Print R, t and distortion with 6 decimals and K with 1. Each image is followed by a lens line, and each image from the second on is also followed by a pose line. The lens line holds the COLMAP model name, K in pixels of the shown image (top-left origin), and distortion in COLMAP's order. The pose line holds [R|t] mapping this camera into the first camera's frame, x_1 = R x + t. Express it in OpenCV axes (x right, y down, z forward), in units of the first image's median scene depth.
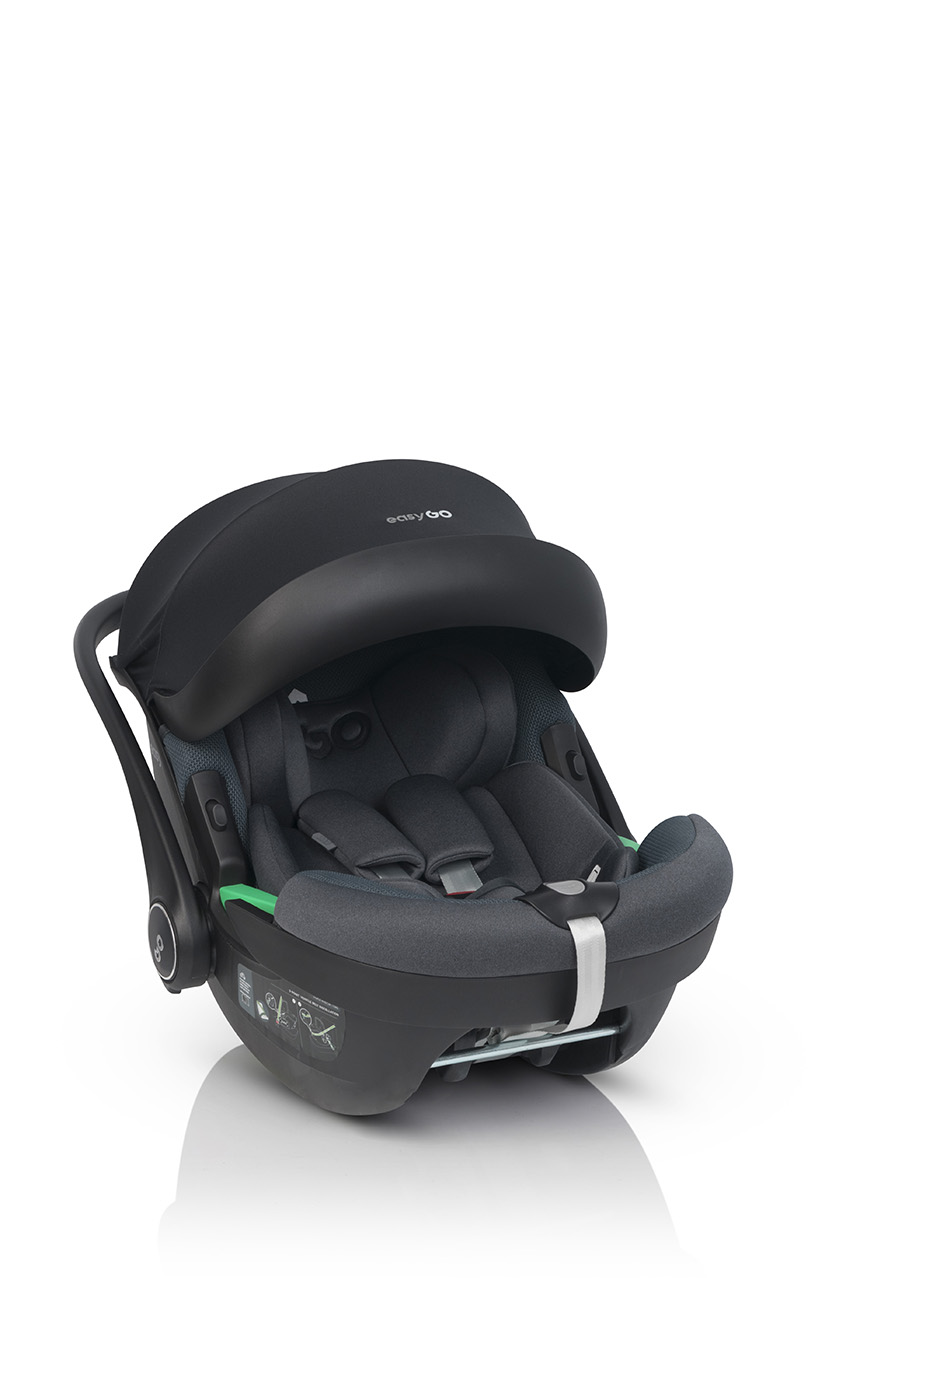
lens RADIAL K [[3194.6, 0, 466.5], [0, 3194.6, 700.0], [0, 0, 1]] dist [0.015529, 0.026450]
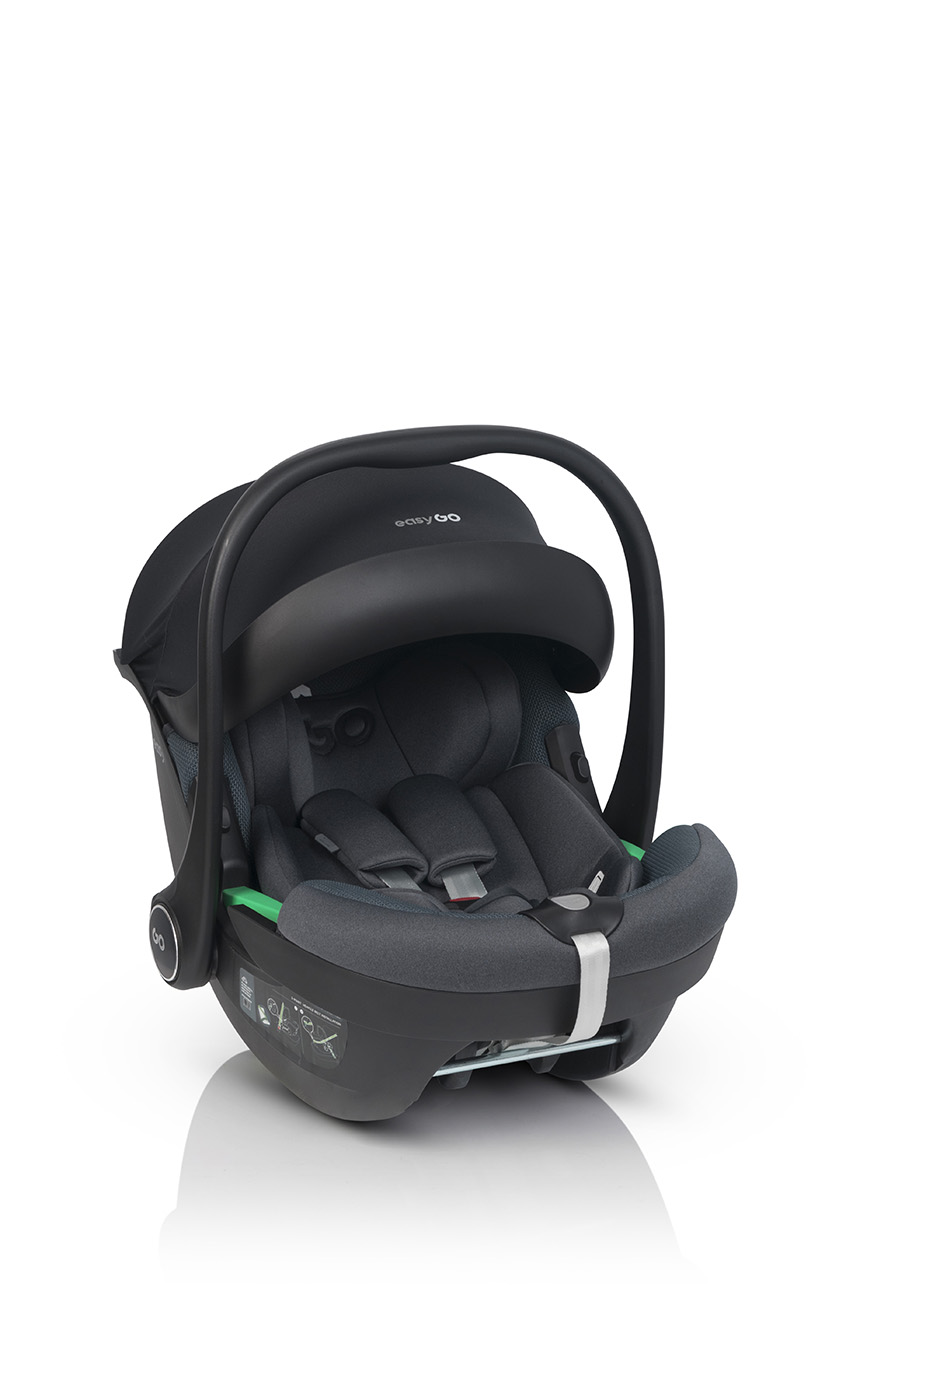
lens RADIAL K [[3194.6, 0, 466.5], [0, 3194.6, 700.0], [0, 0, 1]] dist [0.015529, 0.026450]
pose [[0.999876, 0.015058, 0.004570, -0.006471], [-0.015186, 0.999451, 0.029455, -0.031235], [-0.004124, -0.029521, 0.999556, 0.003836]]
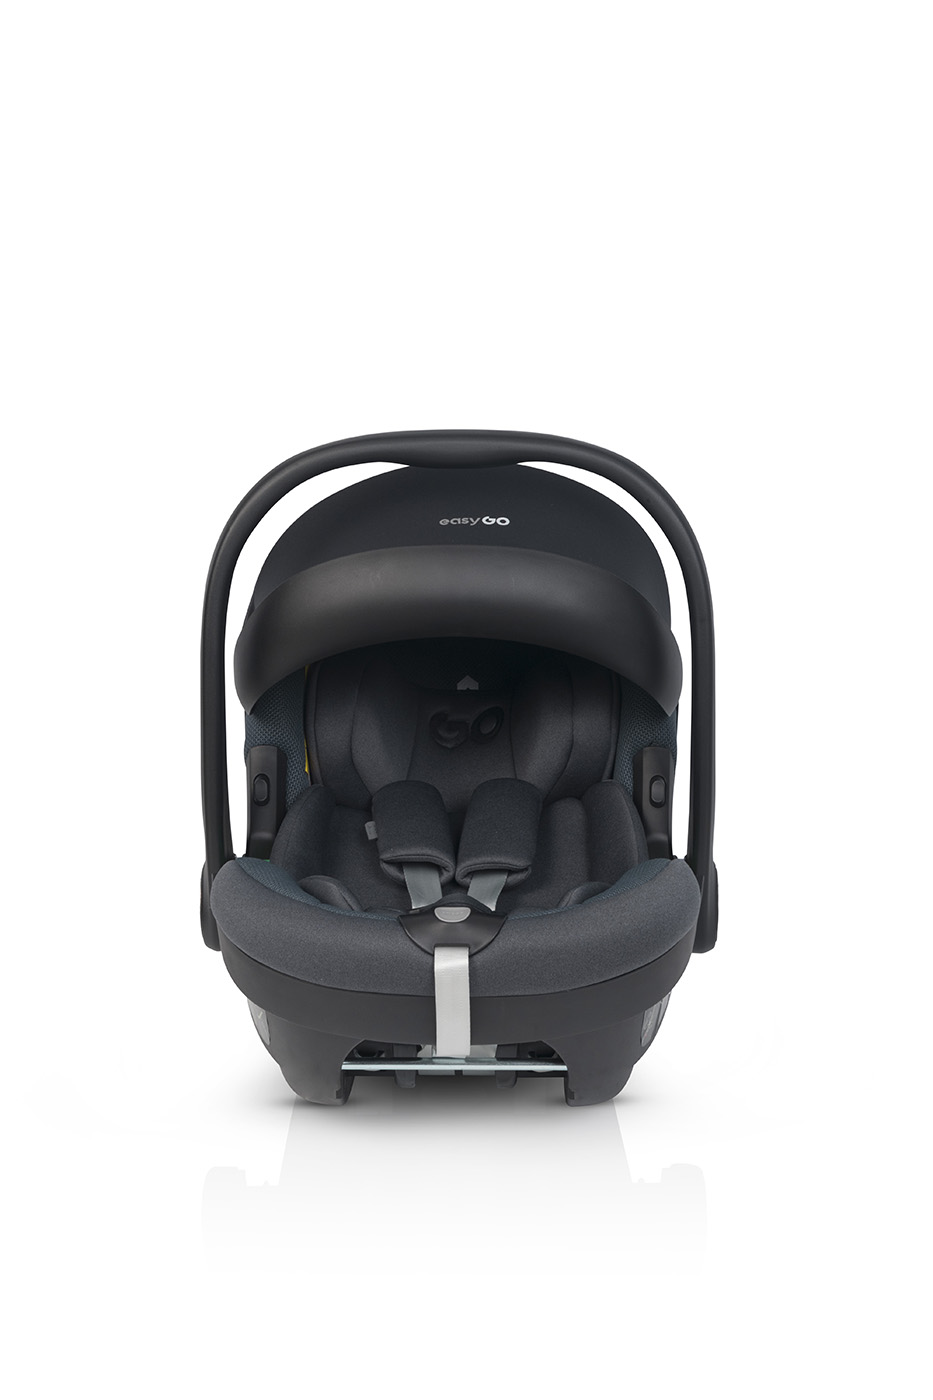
lens RADIAL K [[3194.6, 0, 466.5], [0, 3194.6, 700.0], [0, 0, 1]] dist [0.015529, 0.026450]
pose [[0.890203, 0.131457, -0.436185, 0.427370], [-0.117059, 0.991319, 0.059857, -0.062118], [0.440267, -0.002226, 0.897864, 0.109339]]
